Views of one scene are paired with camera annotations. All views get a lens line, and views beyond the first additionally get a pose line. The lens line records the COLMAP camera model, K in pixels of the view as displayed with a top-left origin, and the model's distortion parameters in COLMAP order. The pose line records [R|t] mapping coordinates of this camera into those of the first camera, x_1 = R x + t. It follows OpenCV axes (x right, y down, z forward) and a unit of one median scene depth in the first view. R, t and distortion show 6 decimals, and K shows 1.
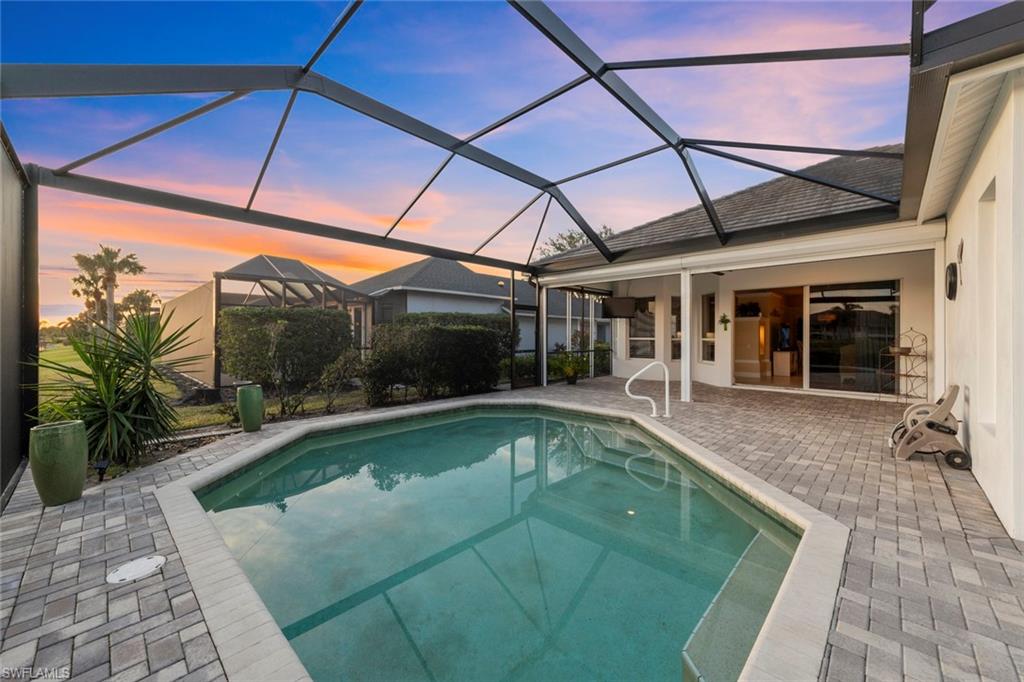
lens RADIAL K [[395.8, 0, 512.0], [0, 395.8, 341.0], [0, 0, 1]] dist [0.000946, 0.000087]
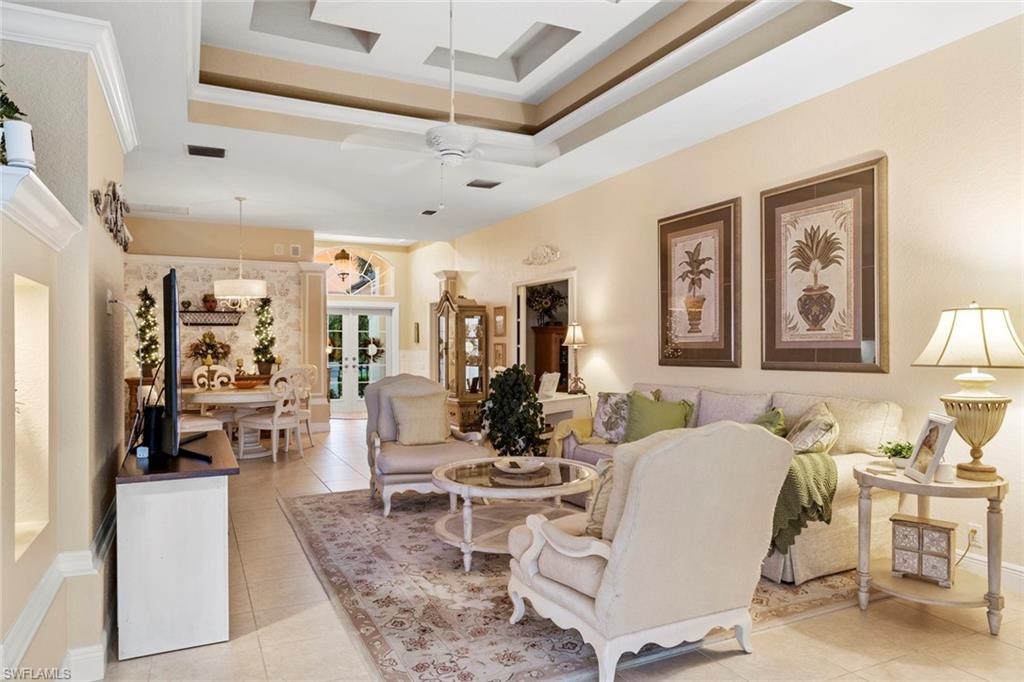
lens RADIAL K [[658.3, 0, 512.0], [0, 658.3, 341.0], [0, 0, 1]] dist [0.000095, 0.000075]
pose [[0.347171, 0.001532, 0.937800, 0.539314], [0.006795, 0.999968, -0.004149, -0.023627], [-0.937777, 0.007813, 0.347150, 0.863959]]
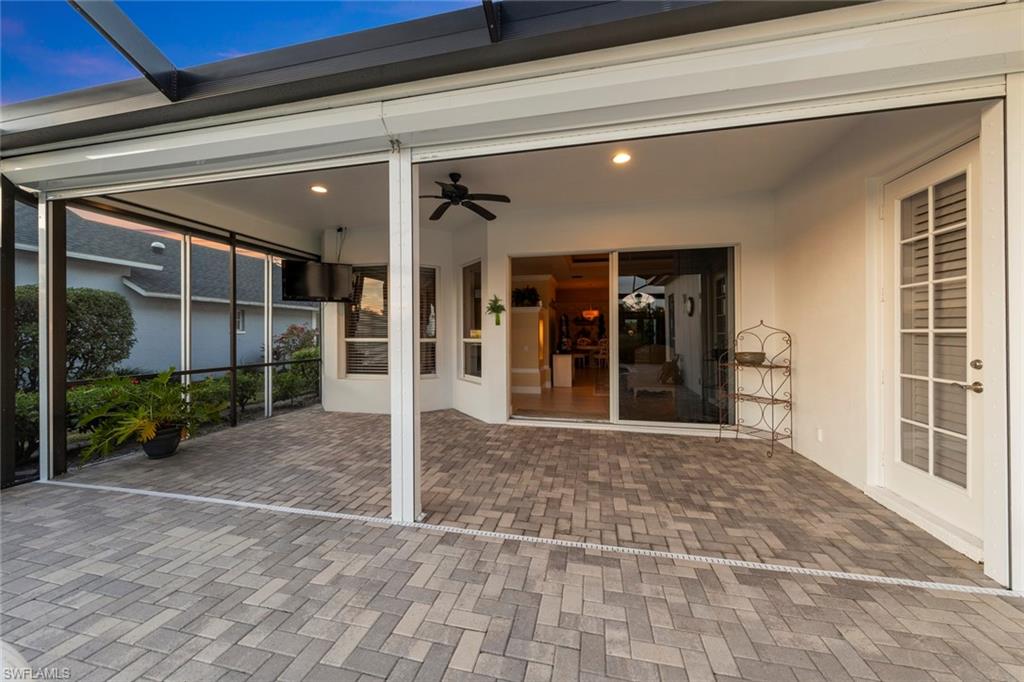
lens RADIAL K [[376.4, 0, 512.0], [0, 376.4, 341.0], [0, 0, 1]] dist [-0.000244, -0.000008]
pose [[0.857639, -0.012445, 0.514102, 0.244904], [0.009113, 0.999918, 0.009003, -0.007357], [-0.514172, -0.003037, 0.857682, 0.462290]]
